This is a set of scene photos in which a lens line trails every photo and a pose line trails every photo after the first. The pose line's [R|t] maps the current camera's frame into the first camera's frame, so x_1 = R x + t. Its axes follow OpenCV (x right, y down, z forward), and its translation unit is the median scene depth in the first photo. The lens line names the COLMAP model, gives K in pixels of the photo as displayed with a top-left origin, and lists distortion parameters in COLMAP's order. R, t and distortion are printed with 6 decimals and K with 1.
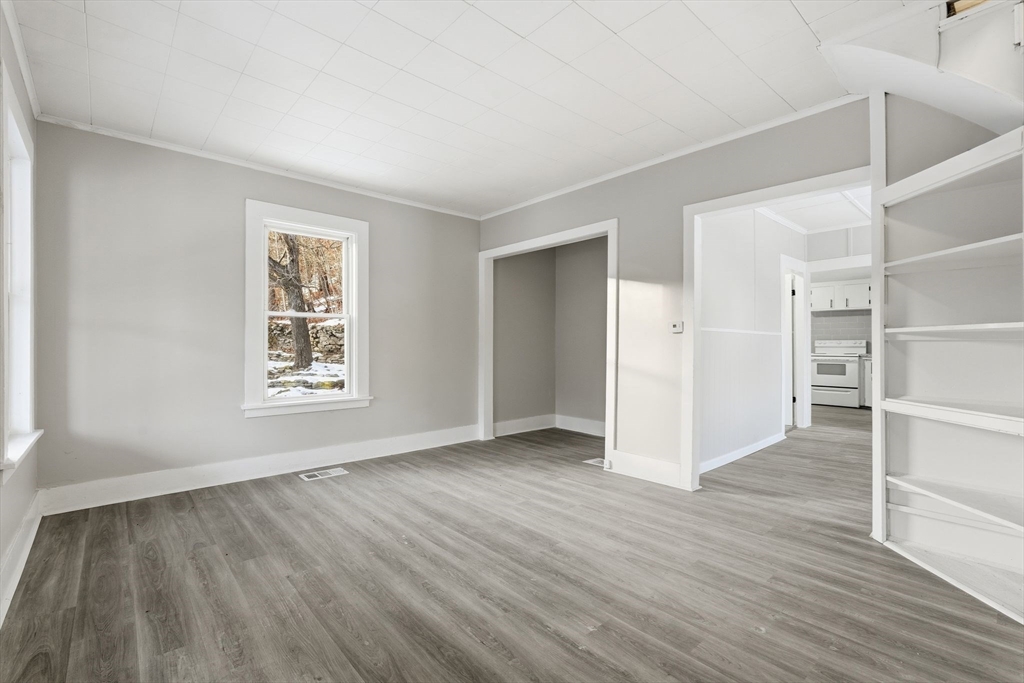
lens RADIAL K [[462.6, 0, 512.0], [0, 462.6, 341.5], [0, 0, 1]] dist [-0.002845, 0.000518]
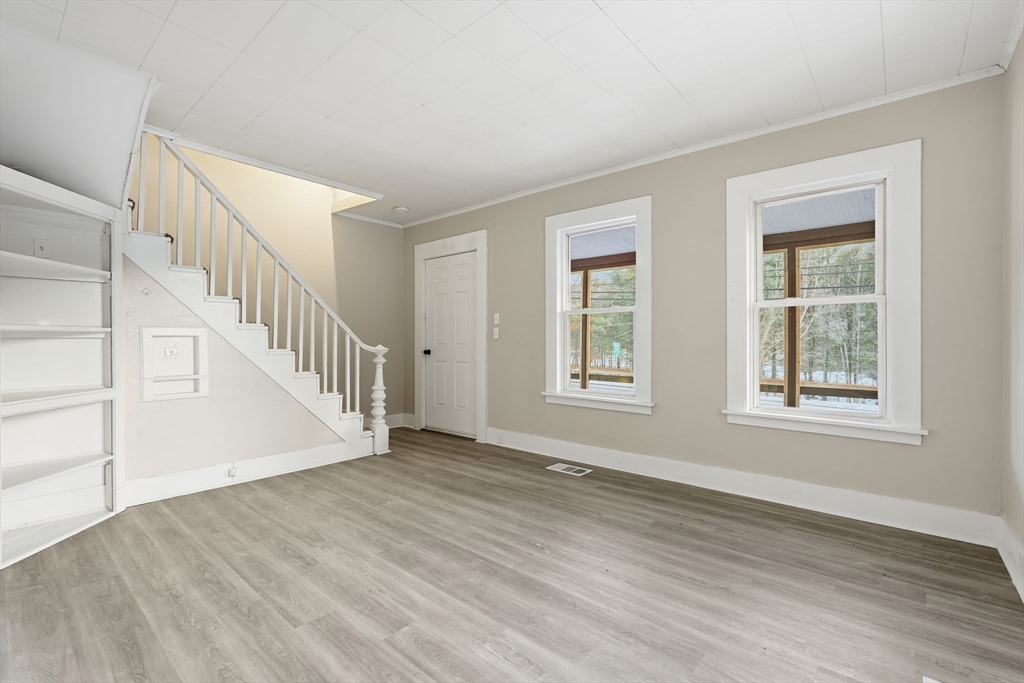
lens RADIAL K [[462.6, 0, 512.0], [0, 462.6, 341.5], [0, 0, 1]] dist [-0.002845, 0.000518]
pose [[-0.991541, -0.000155, -0.129790, -0.048263], [0.000947, 0.999964, -0.008424, 0.014039], [0.129787, -0.008476, -0.991506, 2.060532]]
